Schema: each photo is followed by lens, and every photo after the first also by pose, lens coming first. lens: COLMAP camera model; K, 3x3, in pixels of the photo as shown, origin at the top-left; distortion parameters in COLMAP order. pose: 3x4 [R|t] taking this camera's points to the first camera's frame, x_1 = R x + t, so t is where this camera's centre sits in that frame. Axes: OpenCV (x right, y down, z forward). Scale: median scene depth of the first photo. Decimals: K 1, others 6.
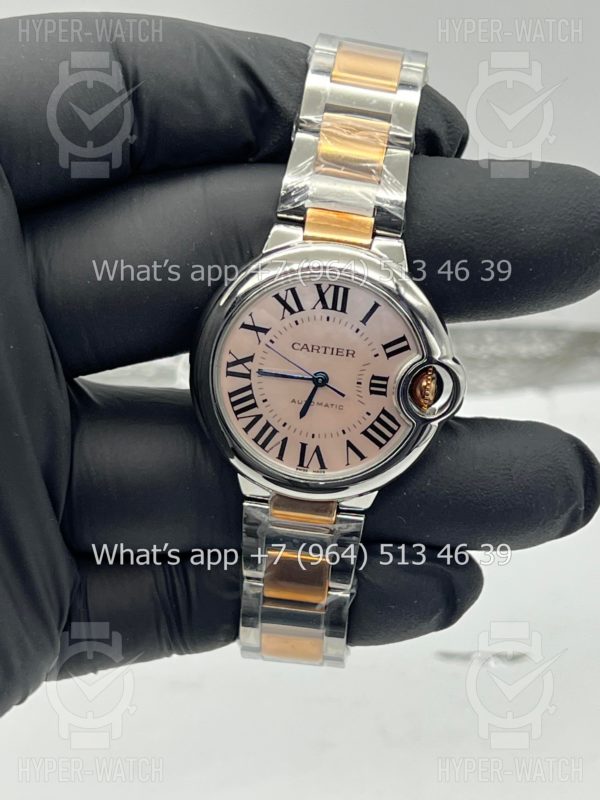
lens RADIAL K [[1955.6, 0, 300.0], [0, 1955.6, 400.0], [0, 0, 1]] dist [-0.310768, -0.287627]
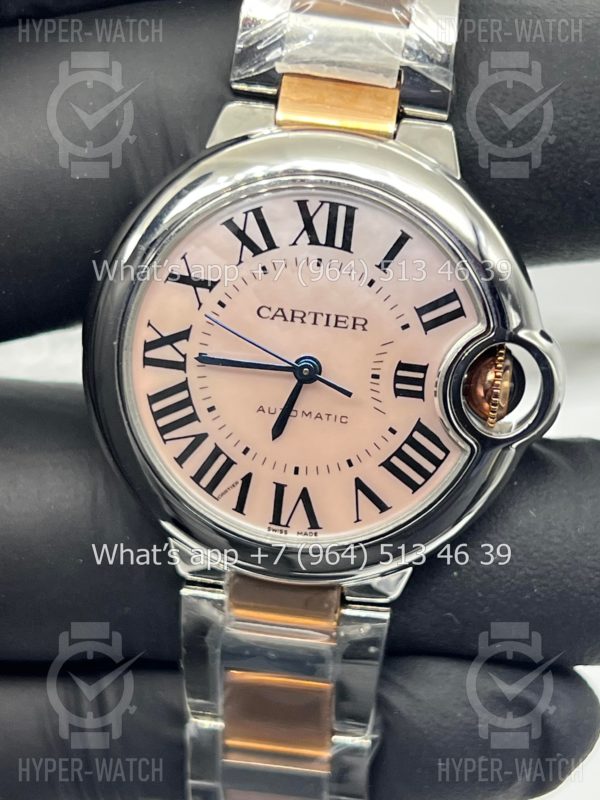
lens RADIAL K [[1835.4, 0, 300.0], [0, 1835.4, 400.0], [0, 0, 1]] dist [0.050409, 0.281644]
pose [[0.999264, -0.005433, -0.037978, 0.028479], [0.003505, 0.998709, -0.050667, 0.025099], [0.038204, 0.050496, 0.997993, 0.465521]]
